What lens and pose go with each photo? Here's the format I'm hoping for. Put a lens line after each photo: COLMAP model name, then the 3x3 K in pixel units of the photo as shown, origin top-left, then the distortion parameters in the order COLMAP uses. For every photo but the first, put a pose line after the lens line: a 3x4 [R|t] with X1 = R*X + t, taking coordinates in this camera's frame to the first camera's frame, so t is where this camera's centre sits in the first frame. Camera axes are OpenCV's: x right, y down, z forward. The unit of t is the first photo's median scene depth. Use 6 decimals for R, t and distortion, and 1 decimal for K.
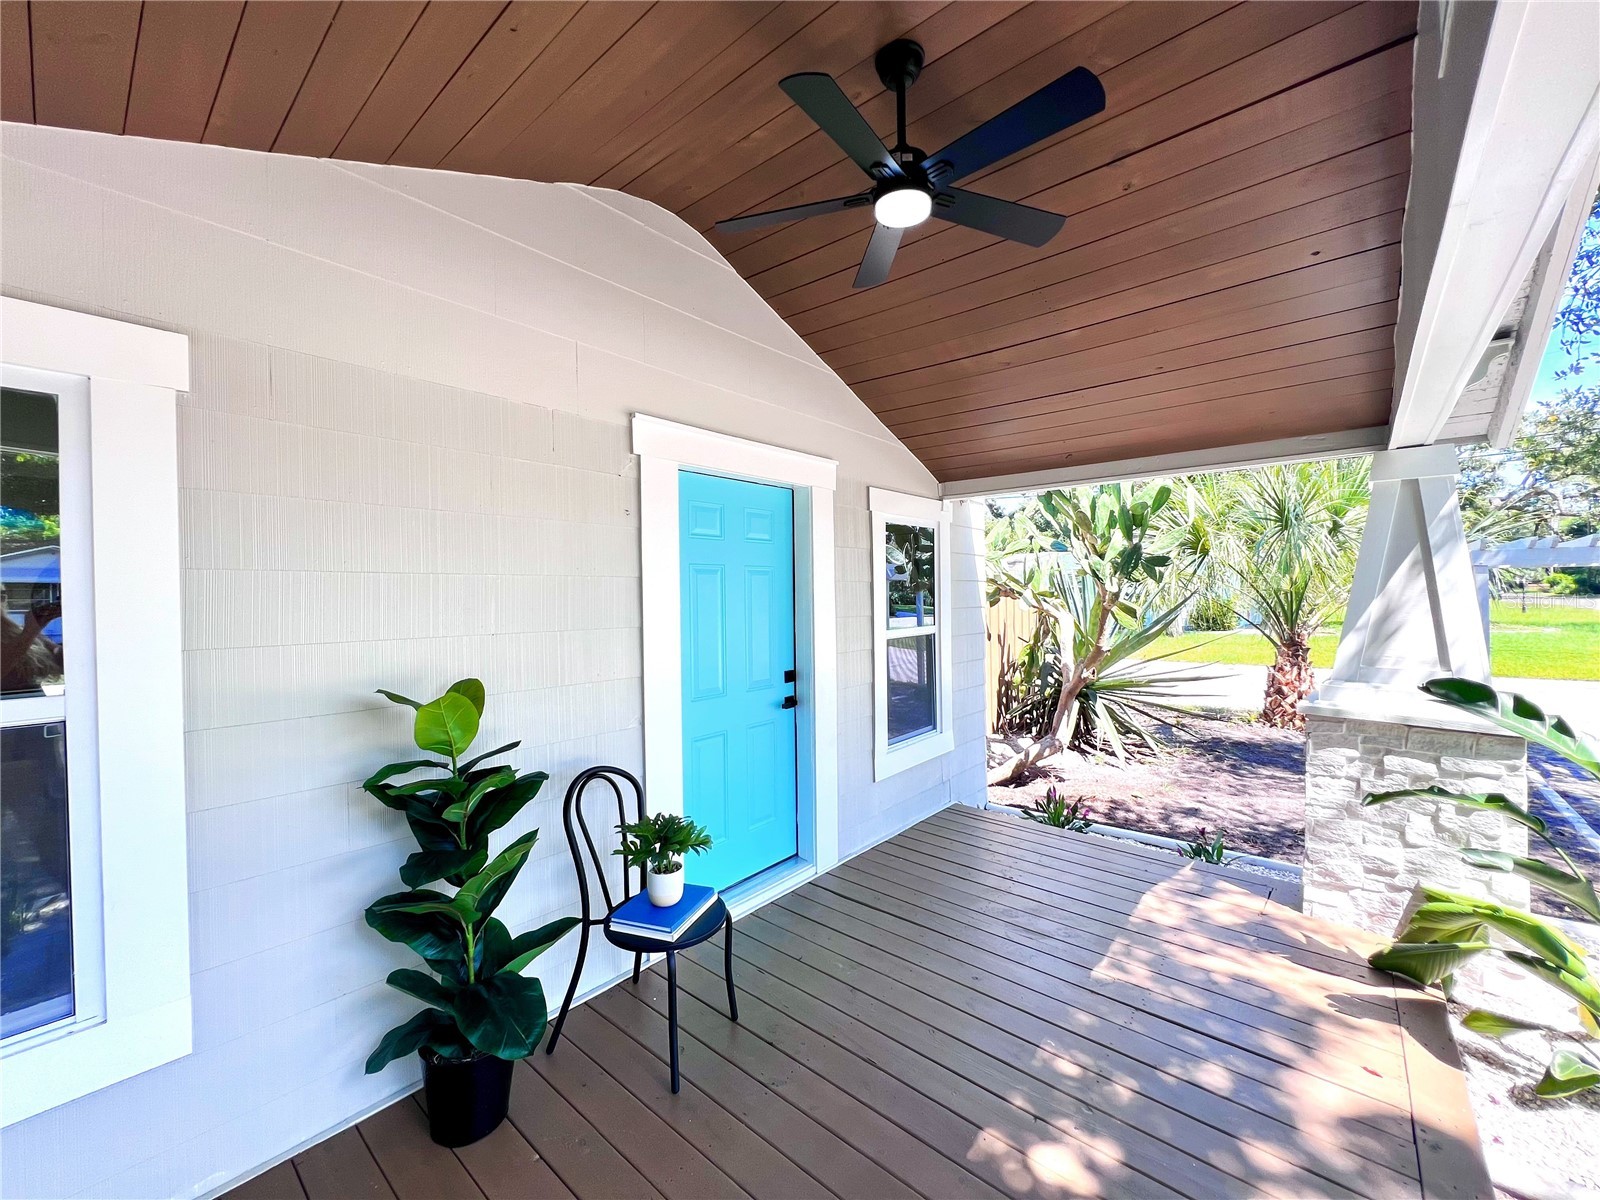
lens RADIAL K [[639.2, 0, 801.6], [0, 639.2, 601.3], [0, 0, 1]] dist [0.000259, -0.000581]
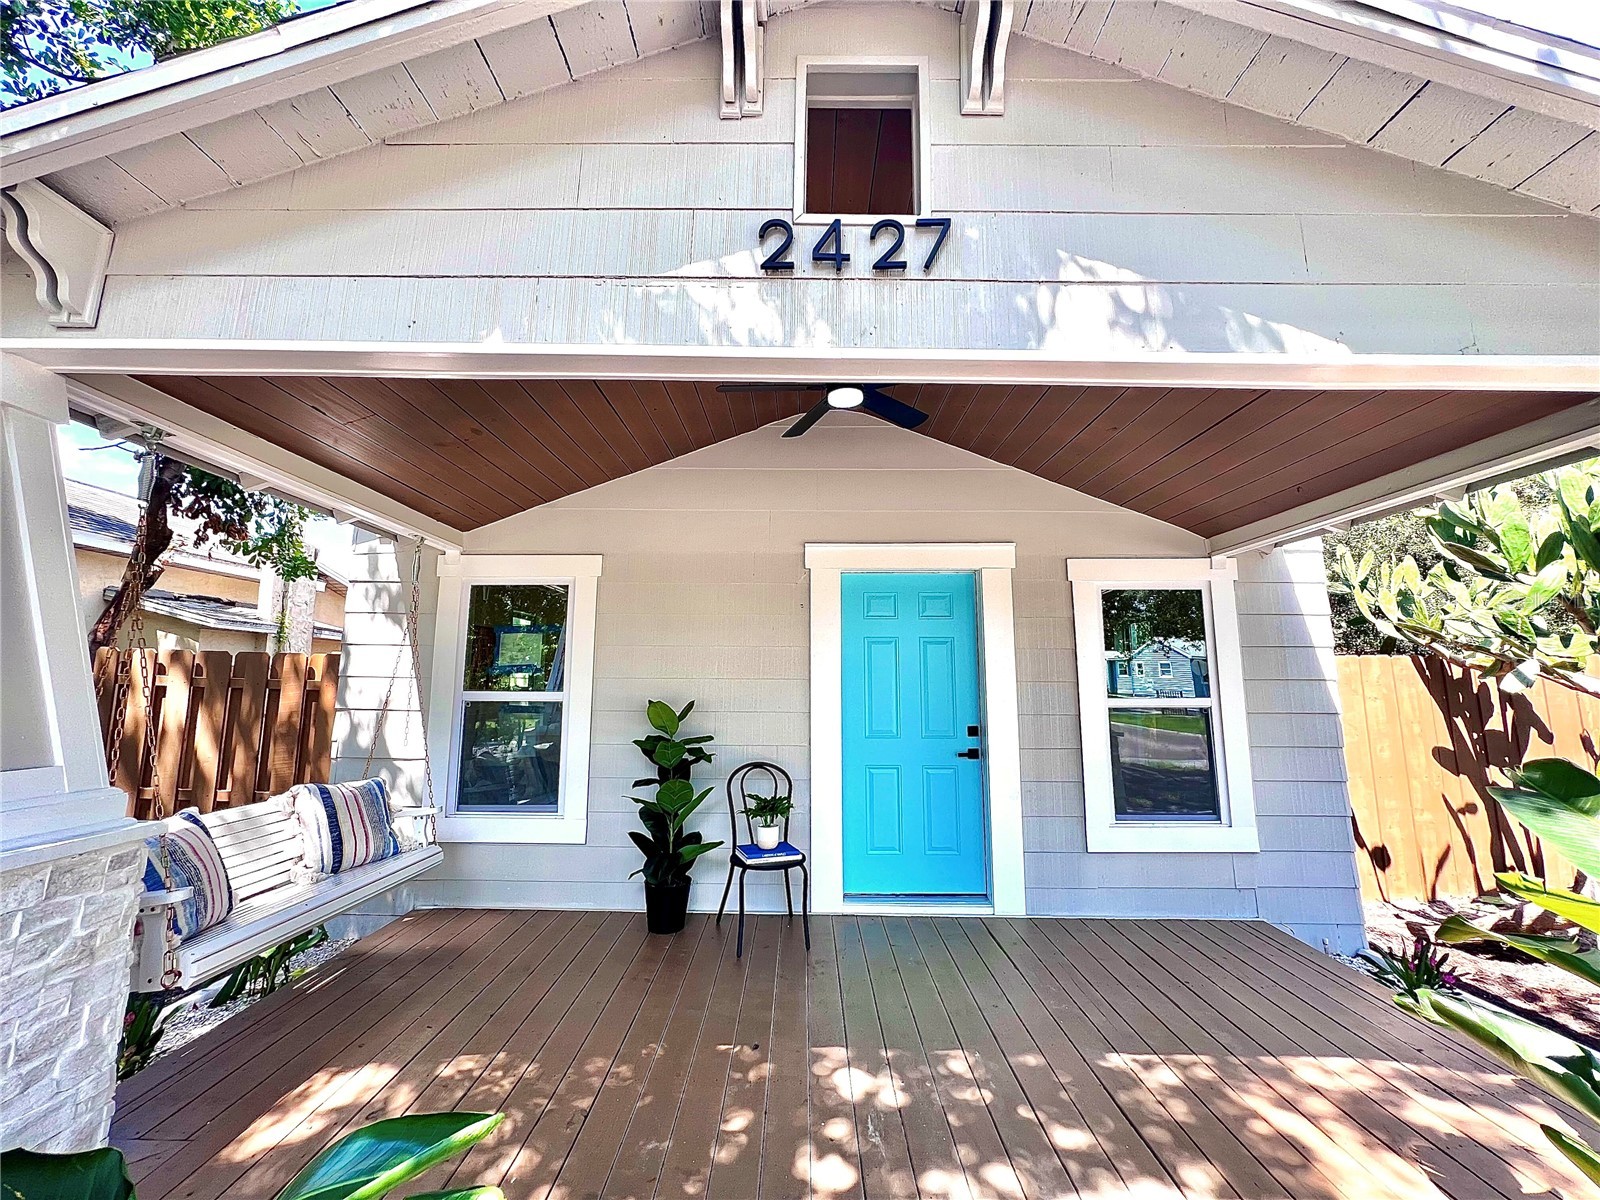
lens RADIAL K [[642.2, 0, 804.6], [0, 642.2, 593.5], [0, 0, 1]] dist [-0.003819, 0.000923]
pose [[0.641906, -0.098482, -0.760433, 0.719895], [-0.020207, 0.989201, -0.145166, 0.046809], [0.766517, 0.108549, 0.632984, -0.004627]]
